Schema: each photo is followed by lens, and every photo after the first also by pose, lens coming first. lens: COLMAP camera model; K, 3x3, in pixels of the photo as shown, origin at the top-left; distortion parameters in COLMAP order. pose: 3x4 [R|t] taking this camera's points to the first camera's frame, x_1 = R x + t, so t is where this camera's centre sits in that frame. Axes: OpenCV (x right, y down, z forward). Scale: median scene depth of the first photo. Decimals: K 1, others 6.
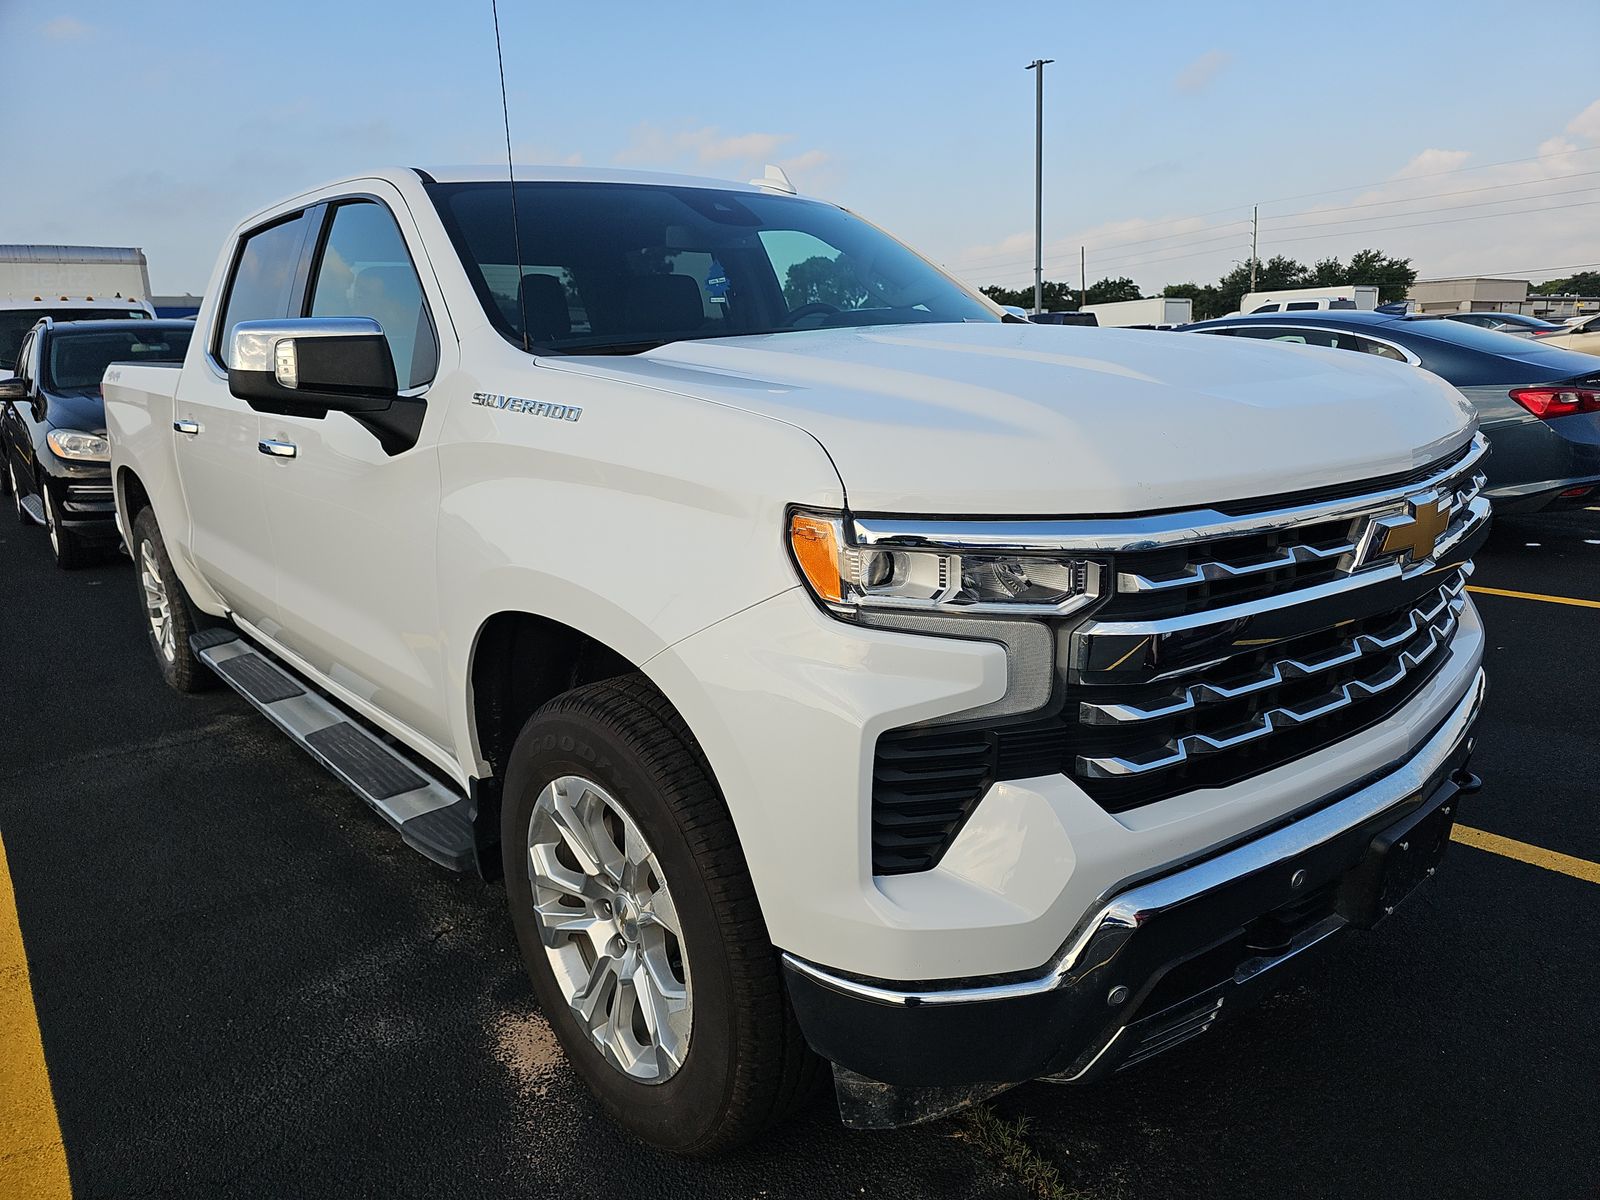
lens RADIAL K [[1082.4, 0, 802.5], [0, 1082.4, 606.3], [0, 0, 1]] dist [0.063313, -0.103807]
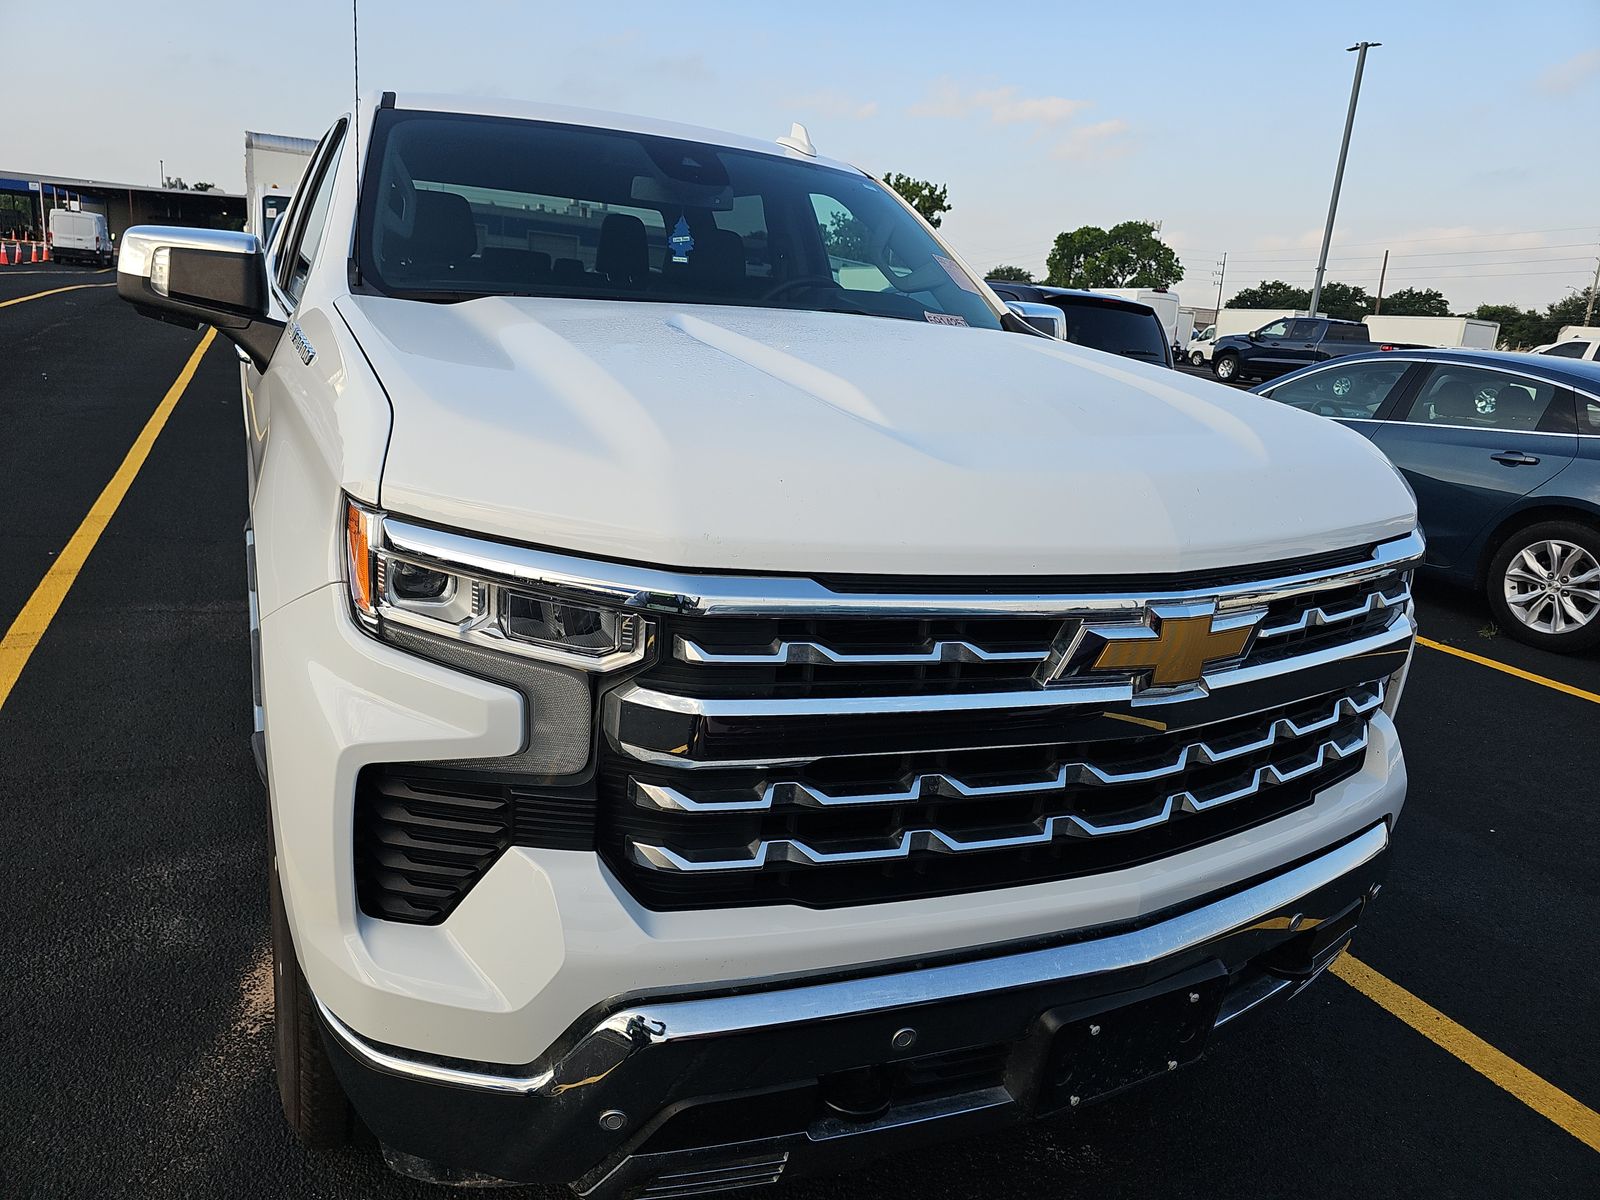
lens RADIAL K [[1069.6, 0, 801.6], [0, 1069.6, 586.5], [0, 0, 1]] dist [0.056827, -0.067843]
pose [[0.960819, 0.179386, -0.211300, 0.382129], [-0.174458, 0.983773, 0.041898, -0.082468], [0.215387, -0.003393, 0.976523, 0.149047]]
